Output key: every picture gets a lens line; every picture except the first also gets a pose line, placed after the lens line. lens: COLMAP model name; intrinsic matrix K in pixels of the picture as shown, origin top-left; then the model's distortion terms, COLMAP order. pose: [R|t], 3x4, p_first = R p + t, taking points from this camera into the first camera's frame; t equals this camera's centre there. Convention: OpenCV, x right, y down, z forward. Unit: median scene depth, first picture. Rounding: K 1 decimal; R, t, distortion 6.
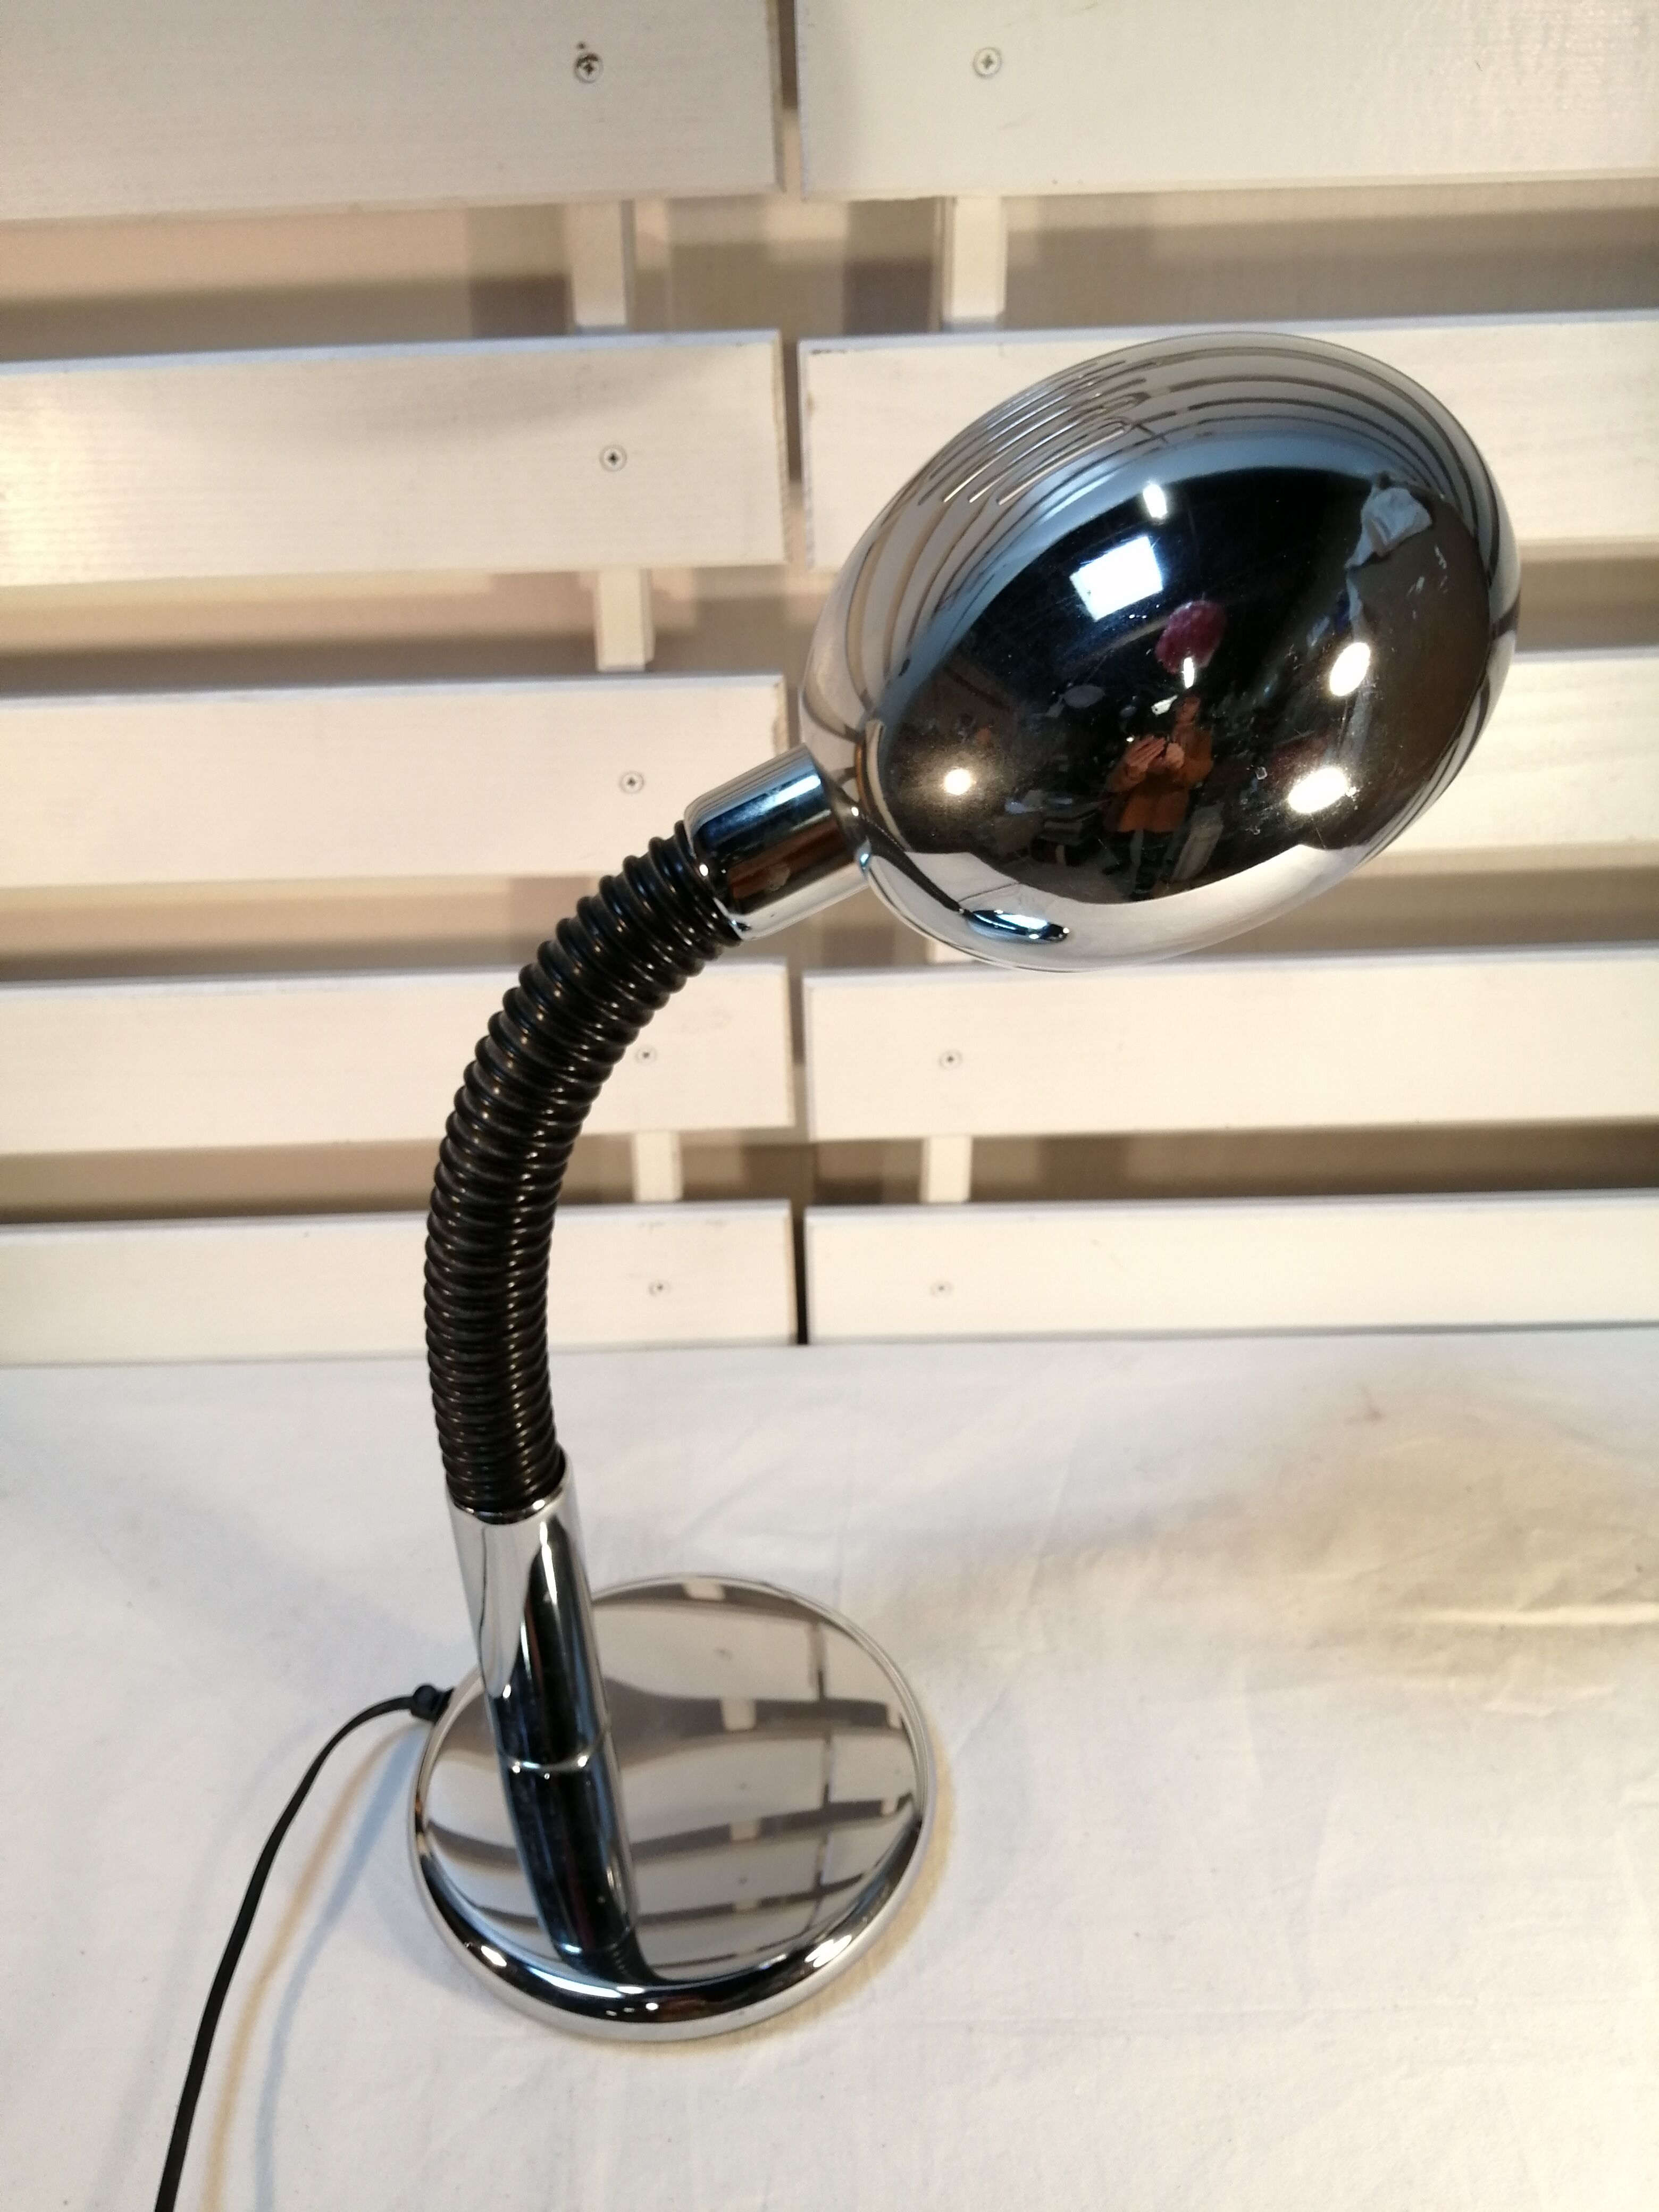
lens RADIAL K [[1765.7, 0, 815.6], [0, 1765.7, 1123.1], [0, 0, 1]] dist [0.033575, -0.046985]
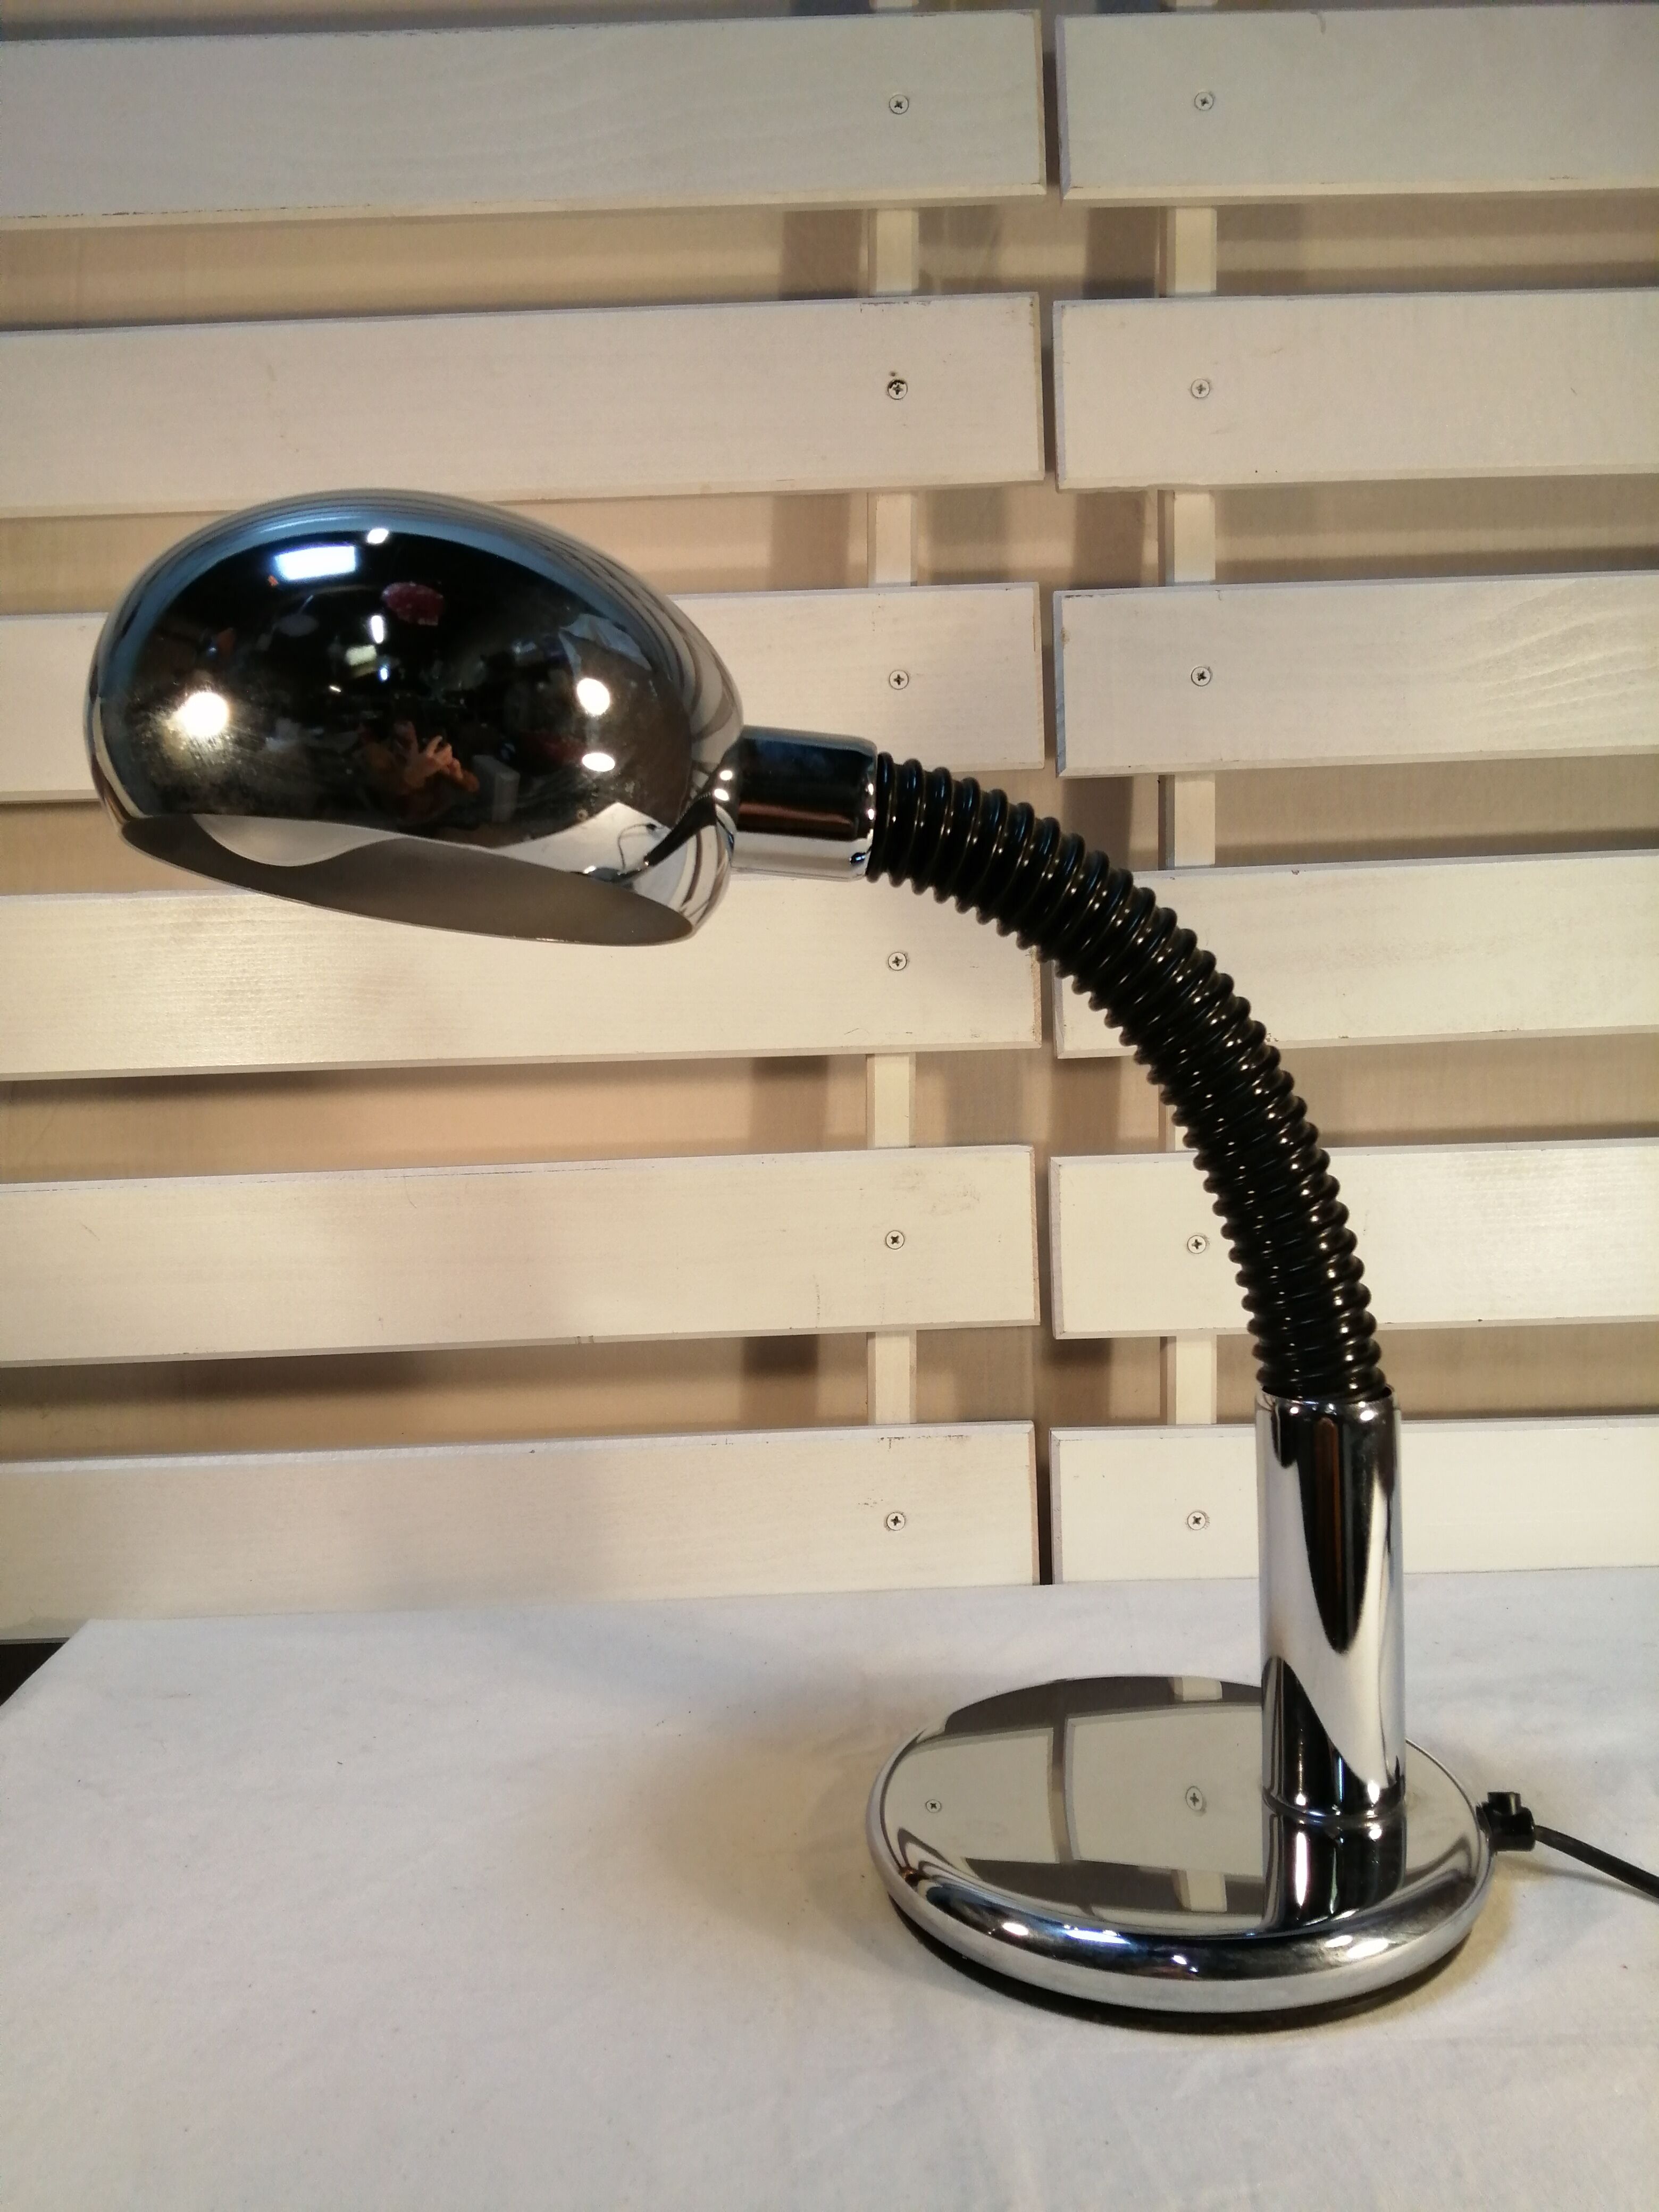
lens RADIAL K [[1765.7, 0, 811.3], [0, 1765.7, 1120.4], [0, 0, 1]] dist [0.033575, -0.046985]
pose [[0.999976, 0.002318, 0.006572, -0.178836], [0.001093, 0.879222, -0.476410, 0.454015], [-0.006883, 0.476406, 0.879198, 0.092405]]
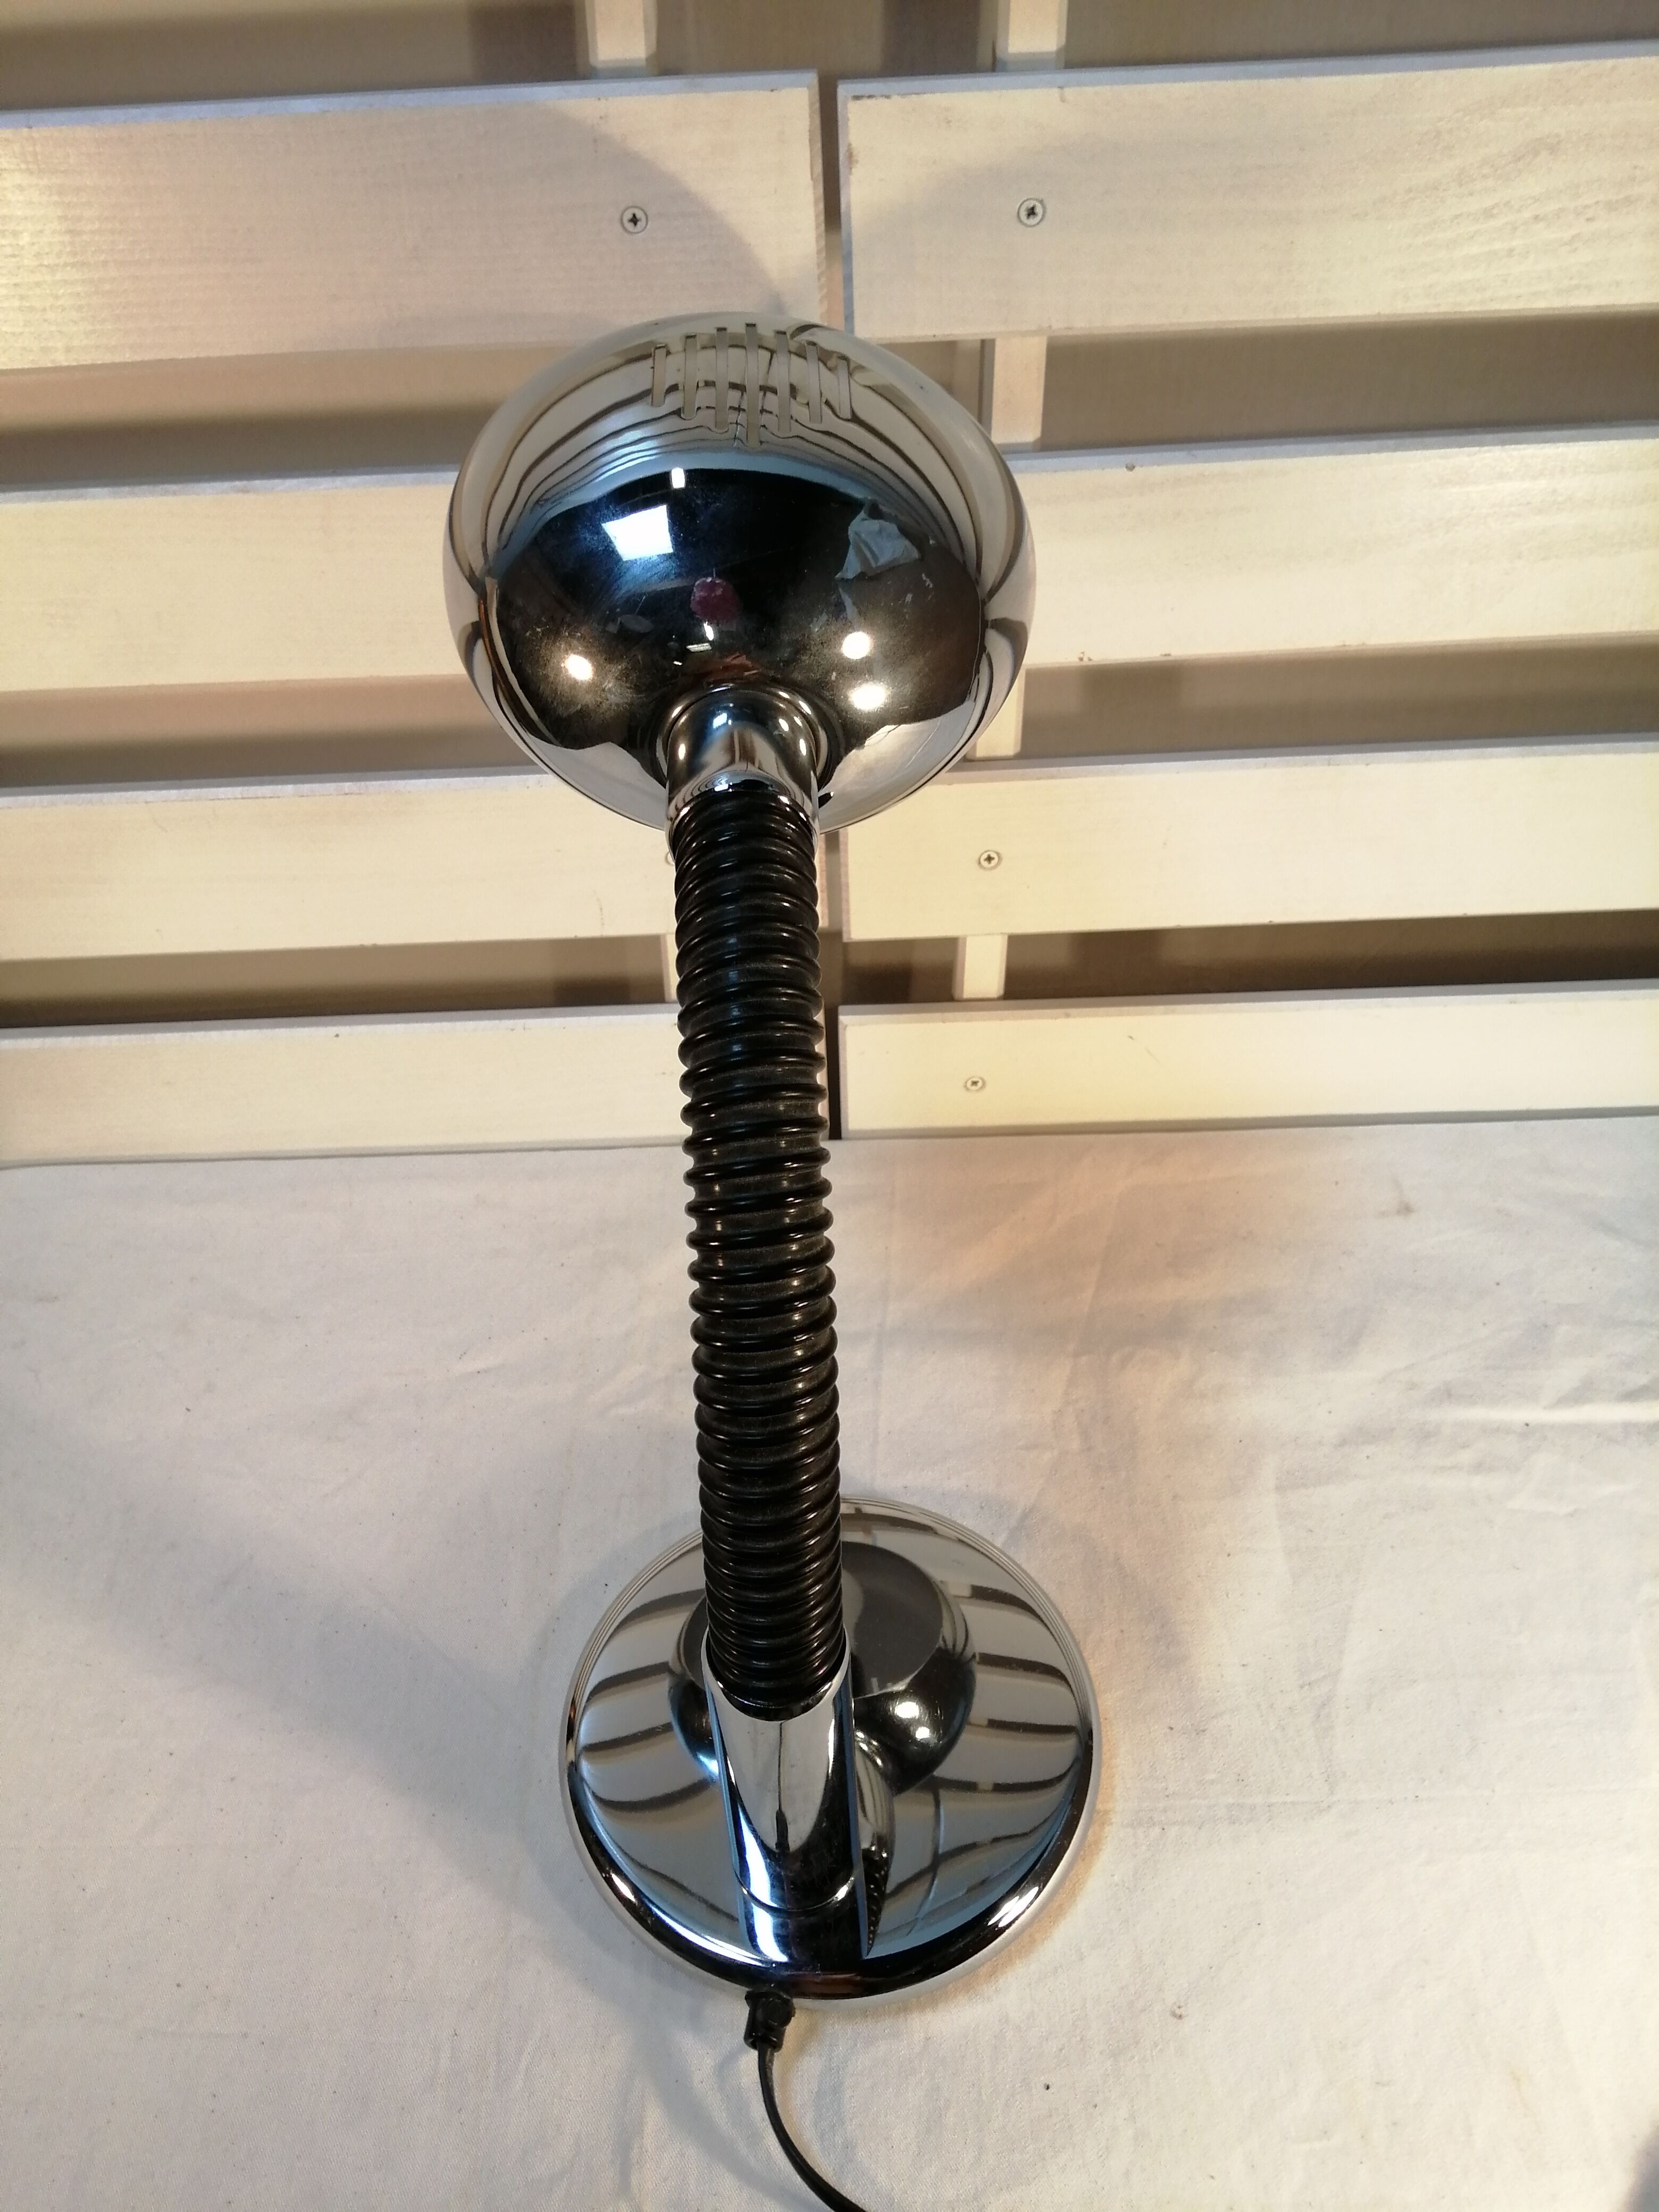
lens RADIAL K [[1765.7, 0, 807.7], [0, 1765.7, 1111.1], [0, 0, 1]] dist [0.033575, -0.046985]
pose [[0.999963, -0.008330, -0.001968, -0.026472], [0.008540, 0.986237, 0.165120, -0.071868], [0.000565, -0.165131, 0.986272, 0.020304]]
